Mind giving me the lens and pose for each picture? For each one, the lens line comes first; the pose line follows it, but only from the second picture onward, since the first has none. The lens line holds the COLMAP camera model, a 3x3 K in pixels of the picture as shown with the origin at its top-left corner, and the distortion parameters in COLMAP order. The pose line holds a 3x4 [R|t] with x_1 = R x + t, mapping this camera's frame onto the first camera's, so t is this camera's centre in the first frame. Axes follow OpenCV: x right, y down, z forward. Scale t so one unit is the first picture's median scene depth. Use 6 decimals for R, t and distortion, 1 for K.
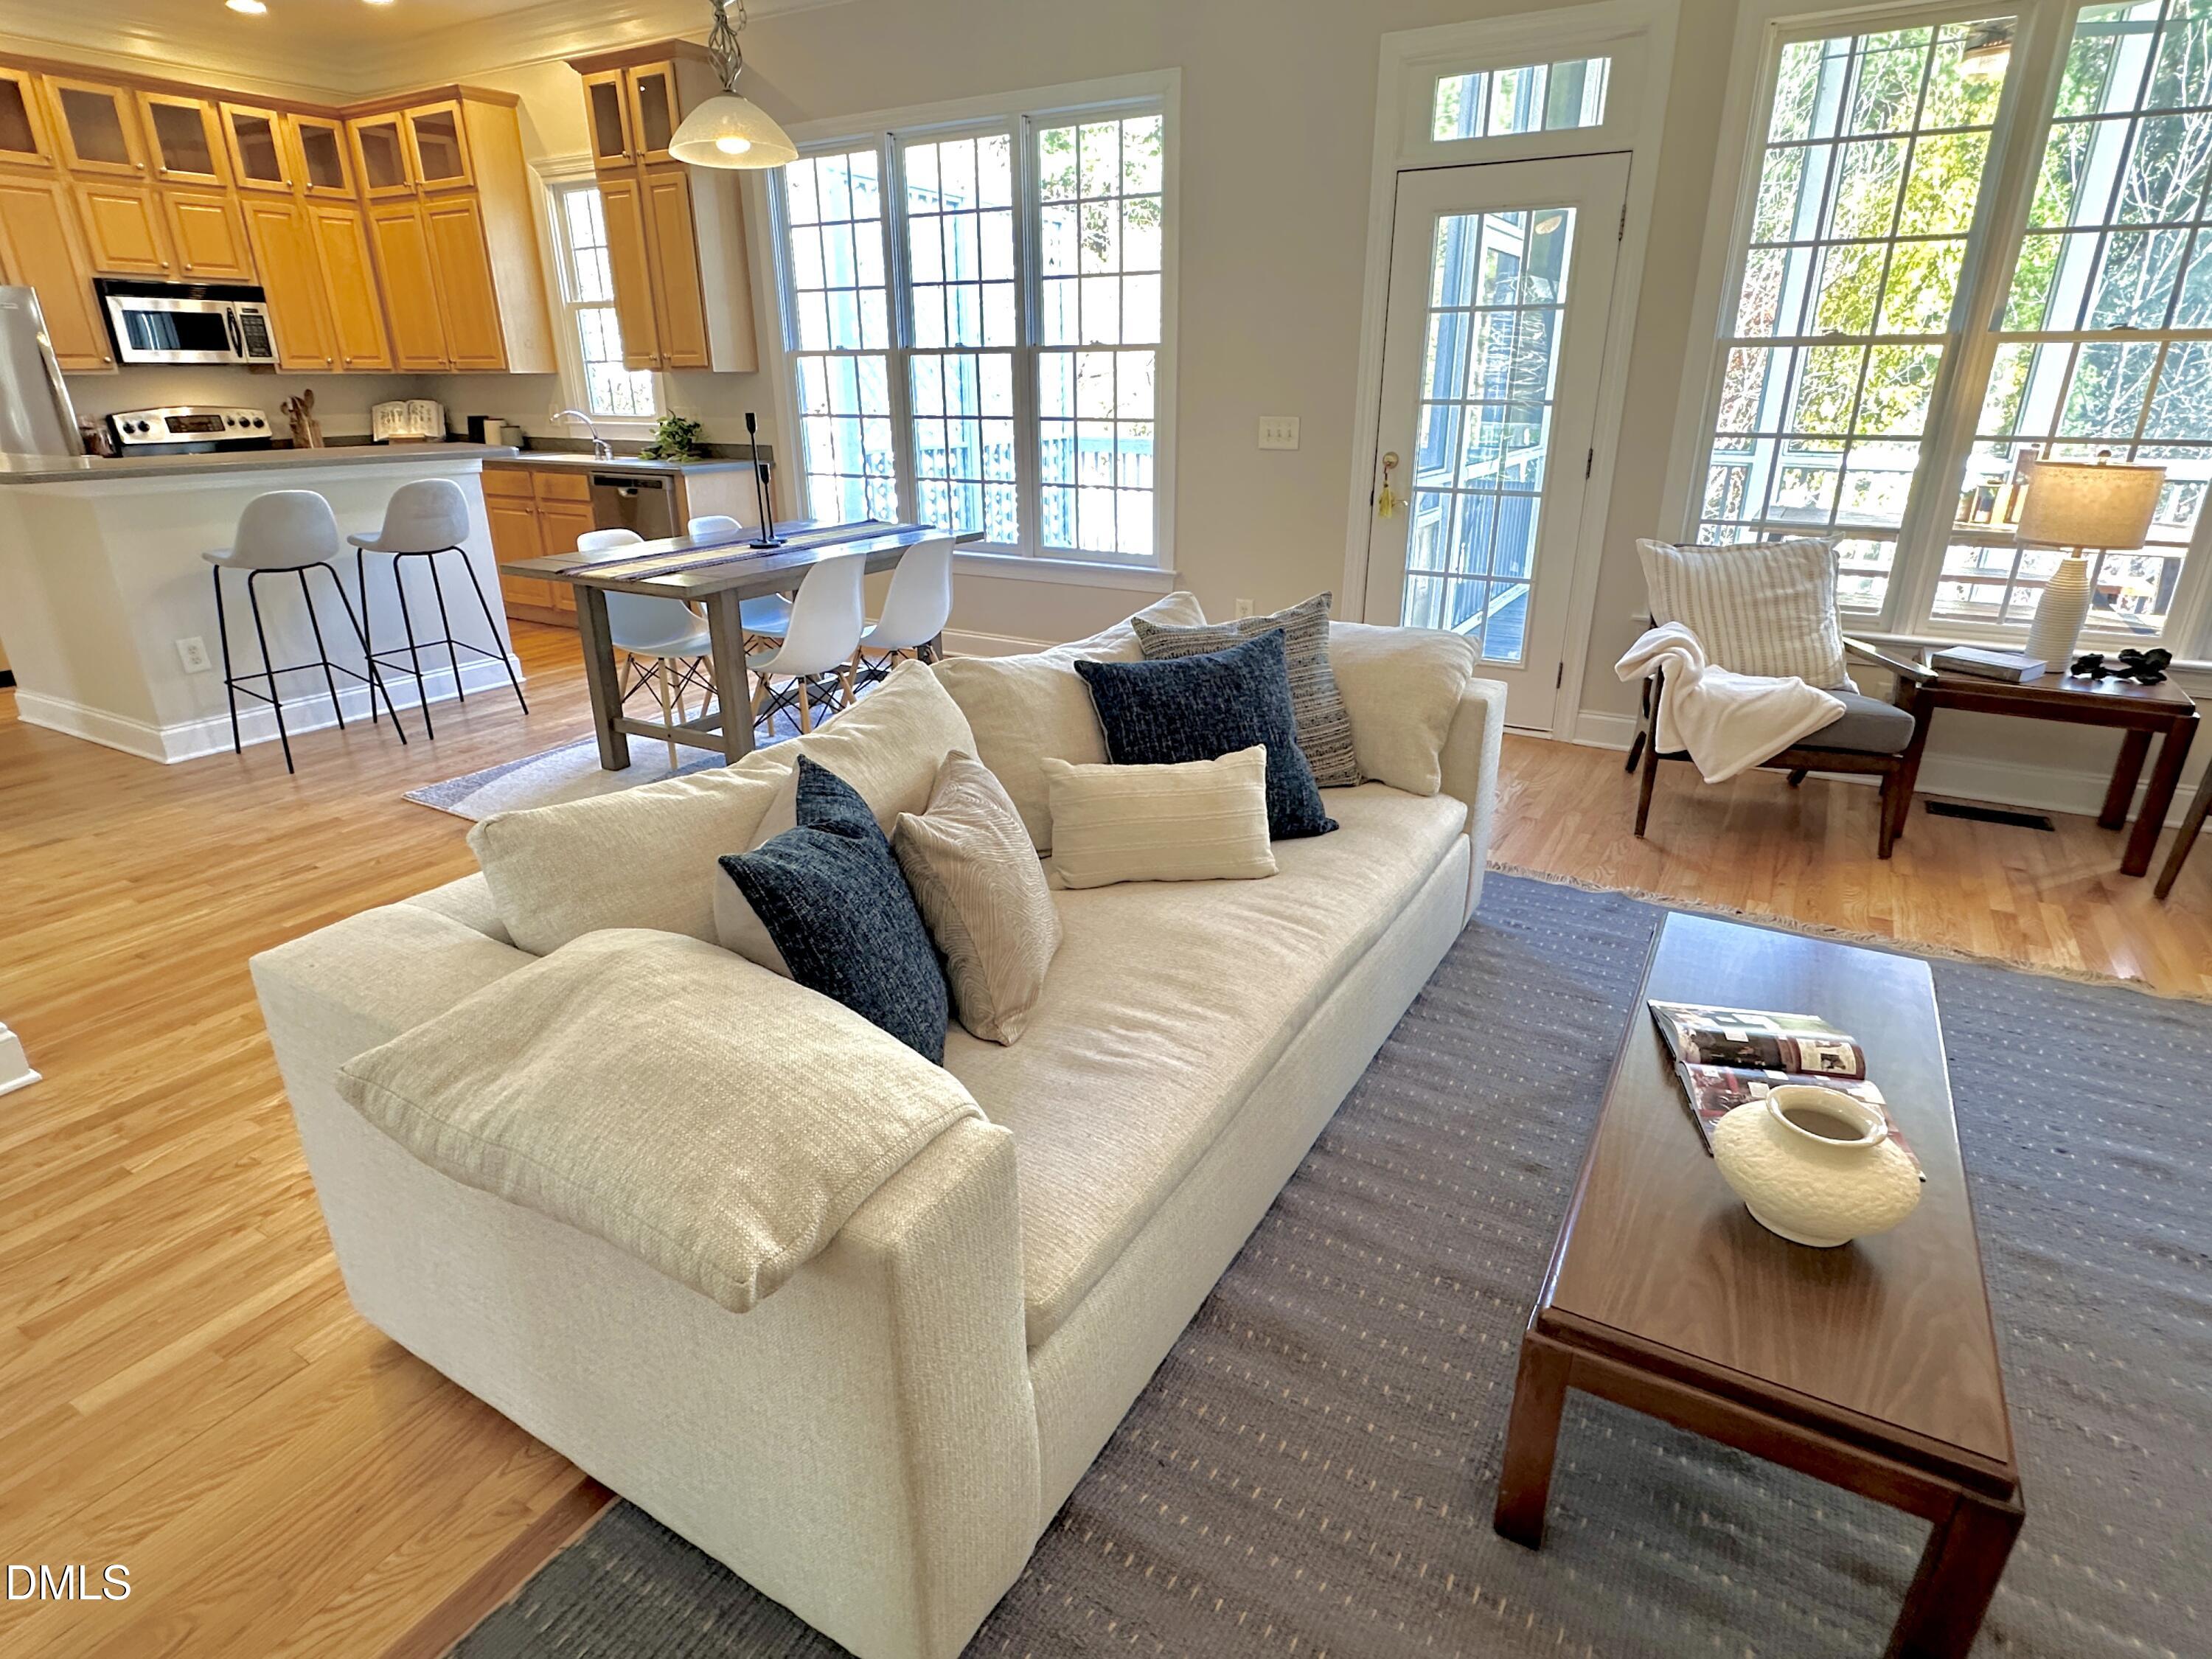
lens RADIAL K [[1170.4, 0, 1107.8], [0, 1170.4, 831.9], [0, 0, 1]] dist [-0.002790, -0.000751]
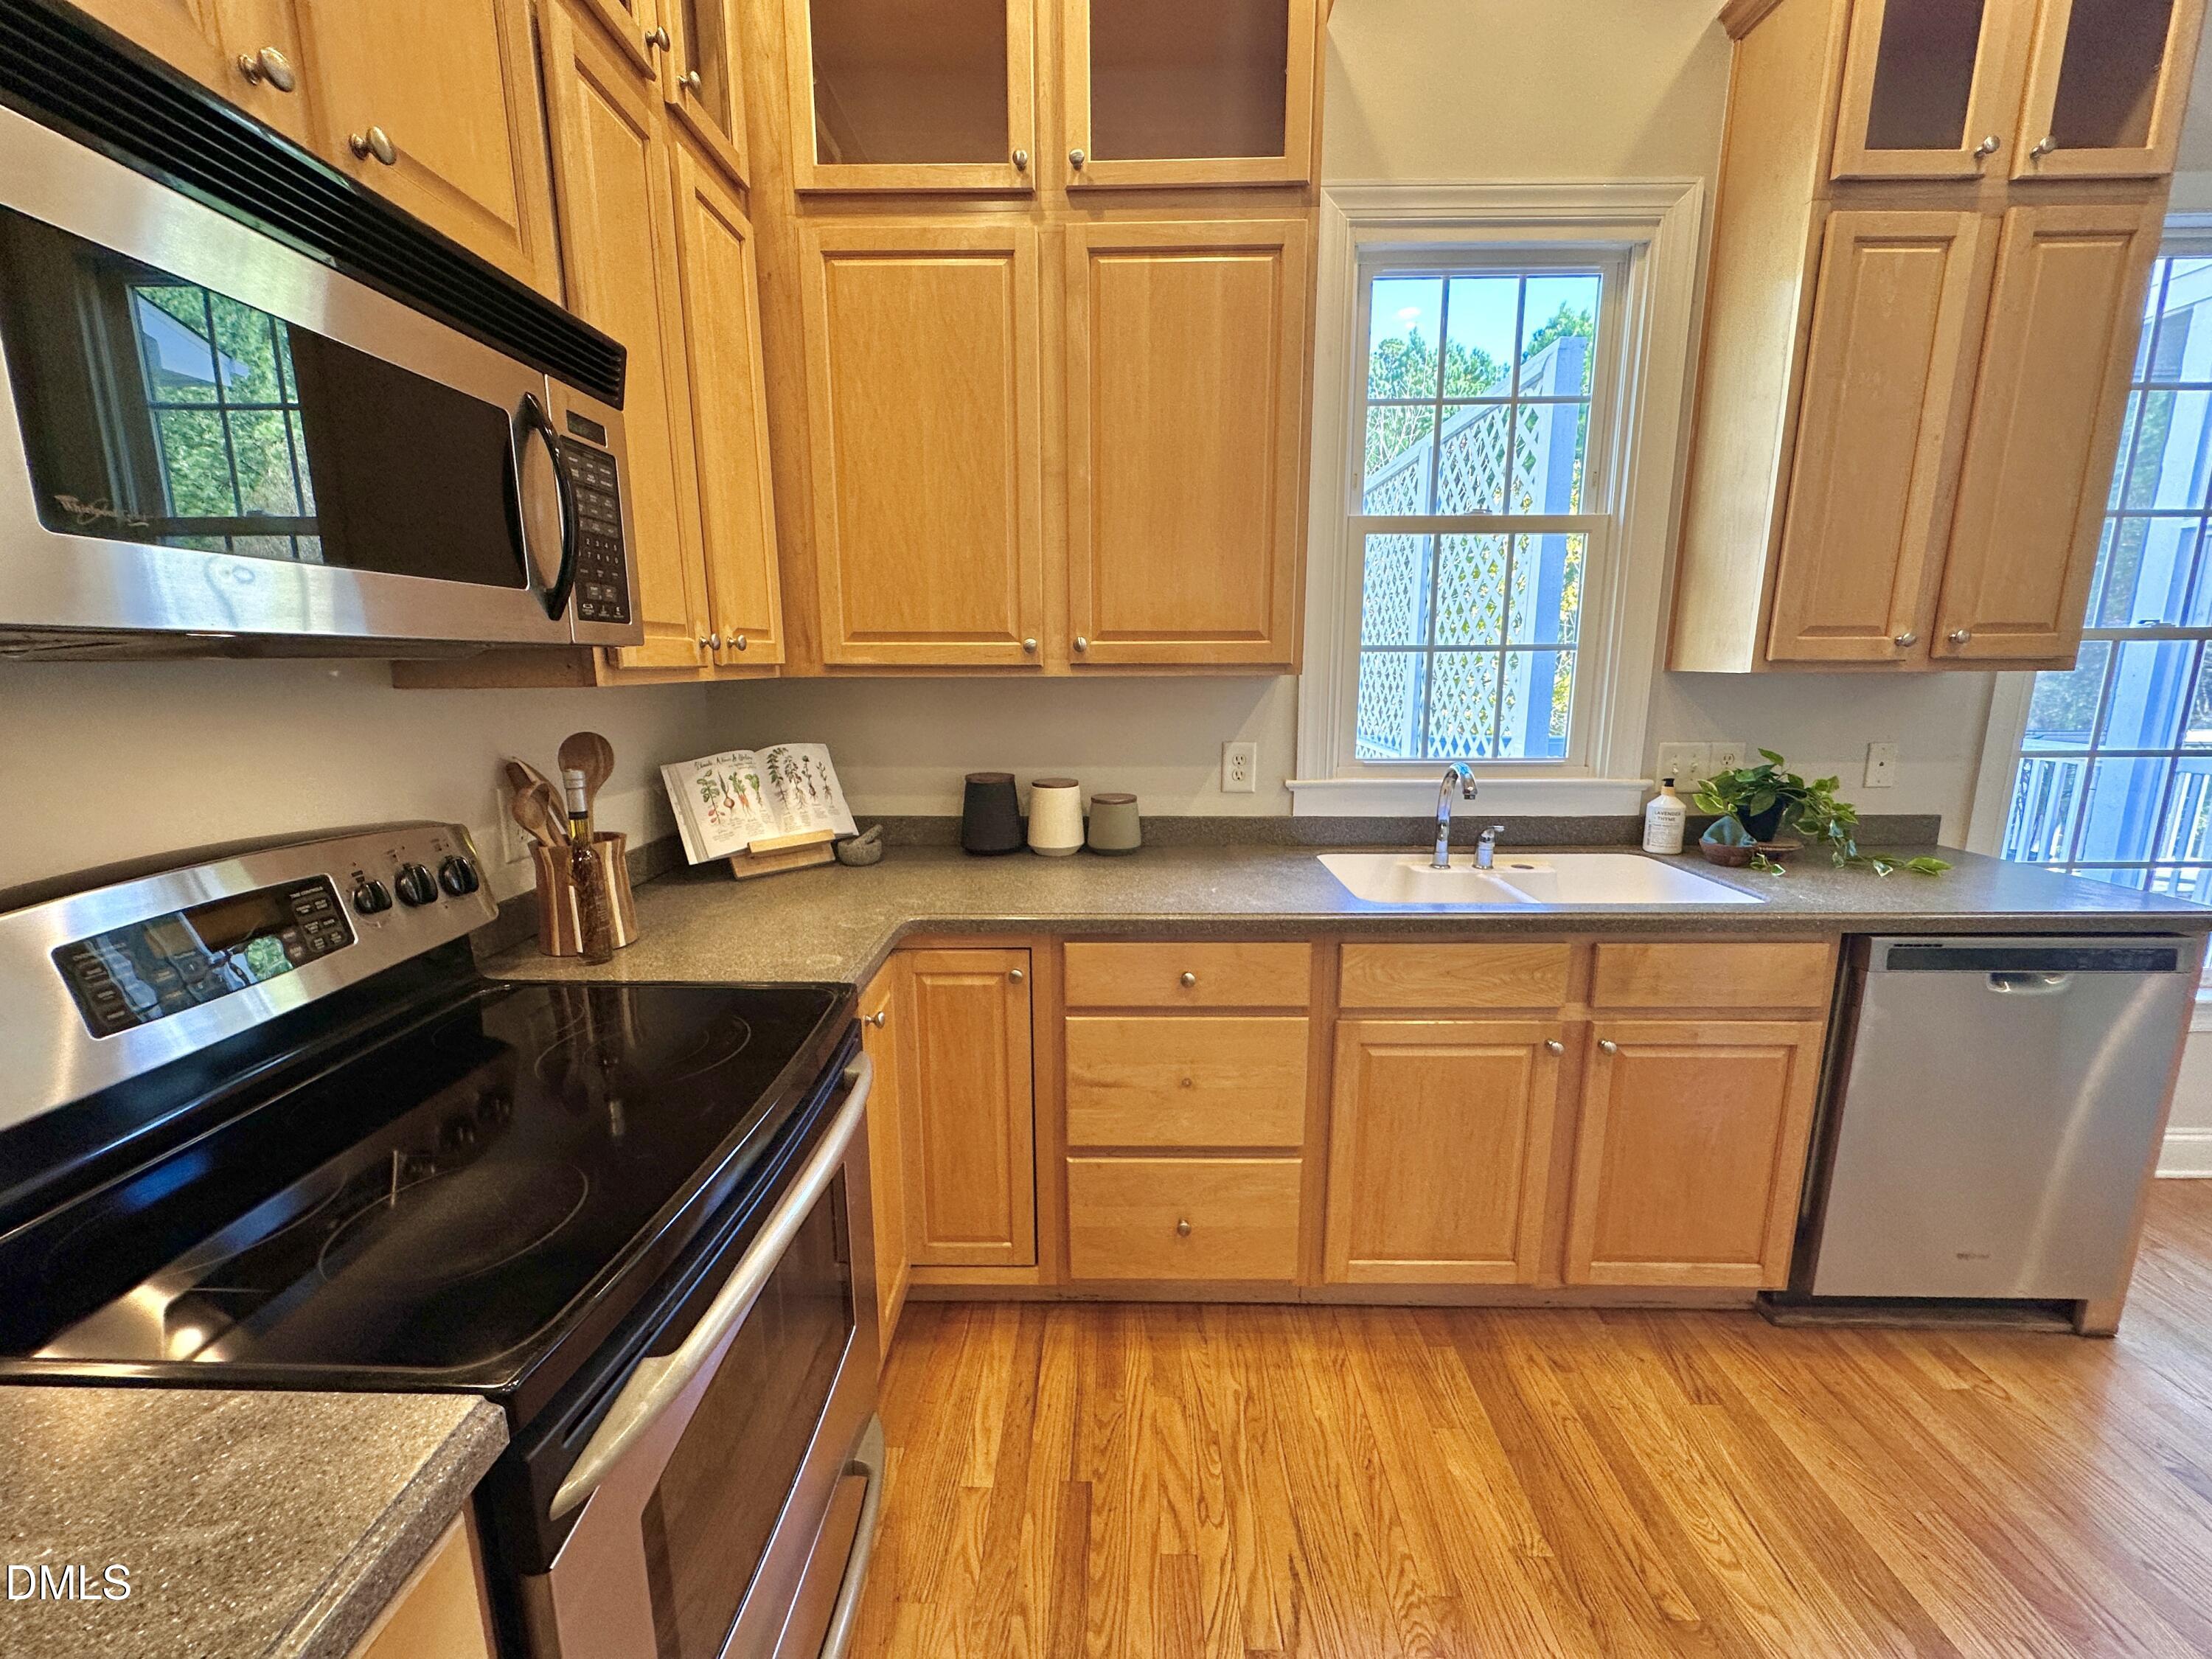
lens RADIAL K [[881.9, 0, 1104.0], [0, 881.9, 828.5], [0, 0, 1]] dist [-0.007353, 0.001444]
pose [[0.872136, -0.094546, 0.480041, -0.730800], [0.181469, 0.973677, -0.137922, -0.325709], [-0.454364, 0.207399, 0.866336, 0.815582]]
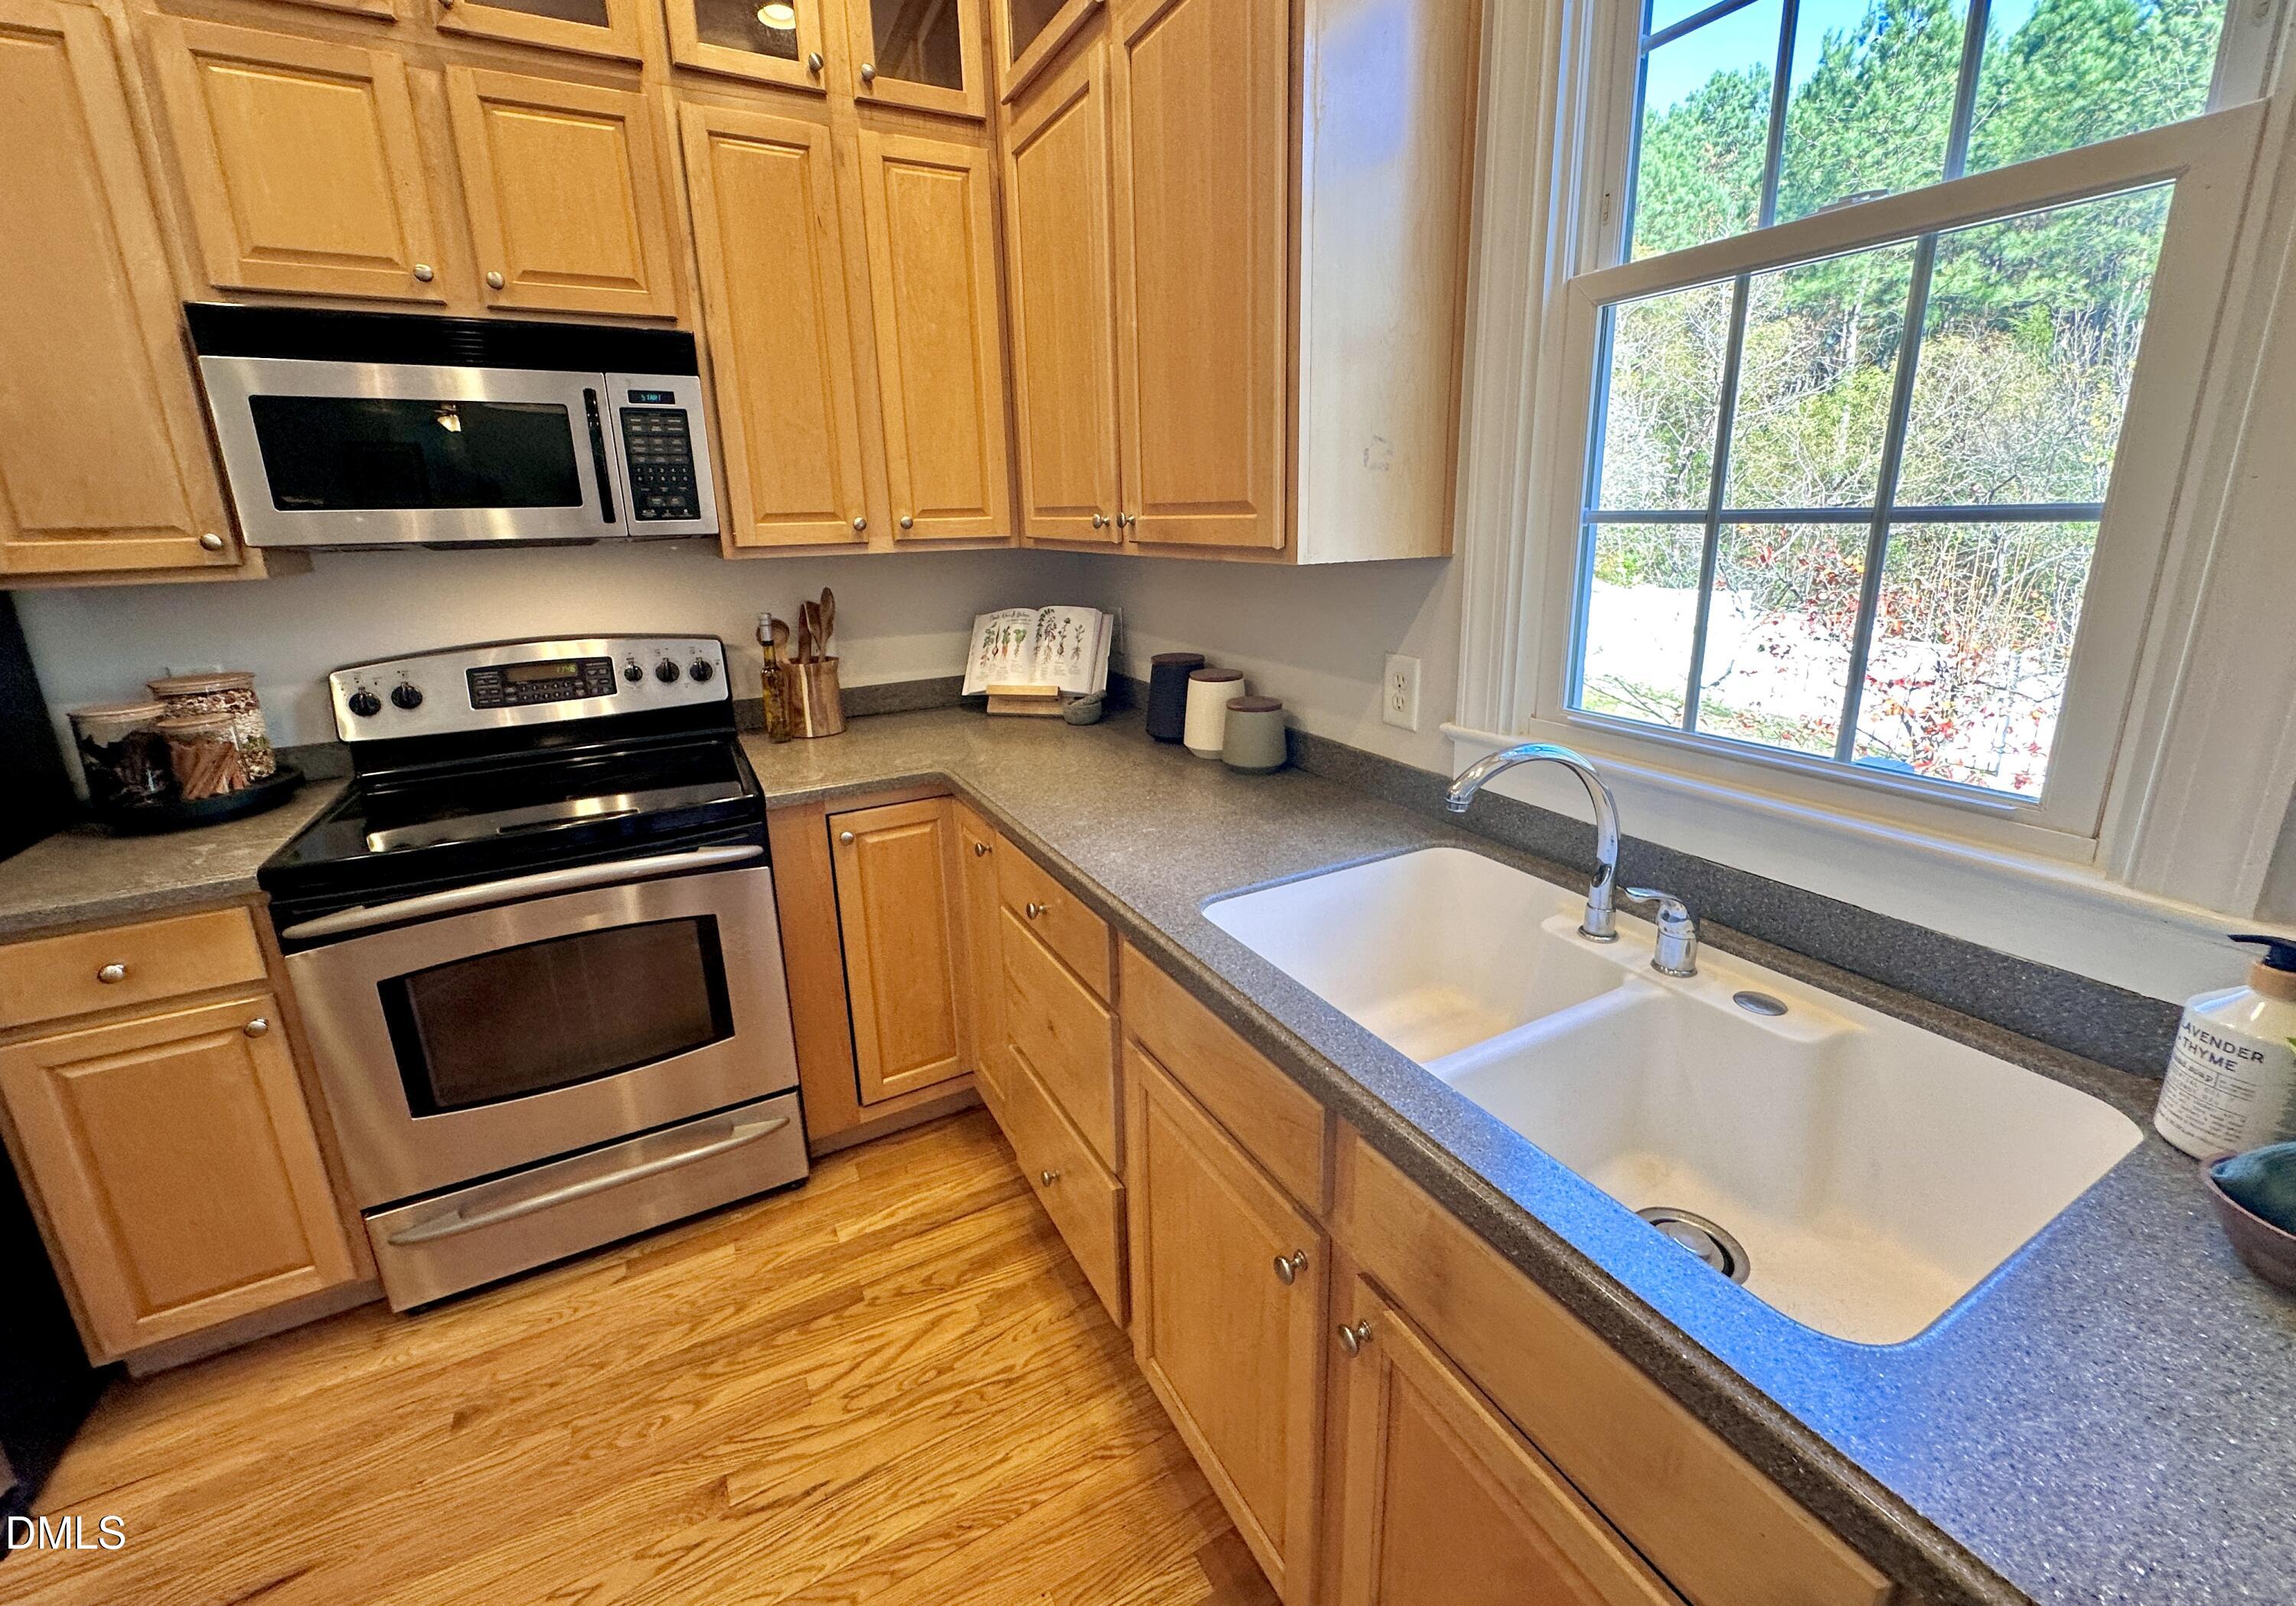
lens RADIAL K [[924.0, 0, 1153.8], [0, 924.0, 740.7], [0, 0, 1]] dist [-0.003923, -0.000080]
pose [[0.857697, 0.106376, -0.503031, -0.444294], [-0.167316, 0.982857, -0.077438, -0.343588], [0.486170, 0.150583, 0.860792, 0.840288]]
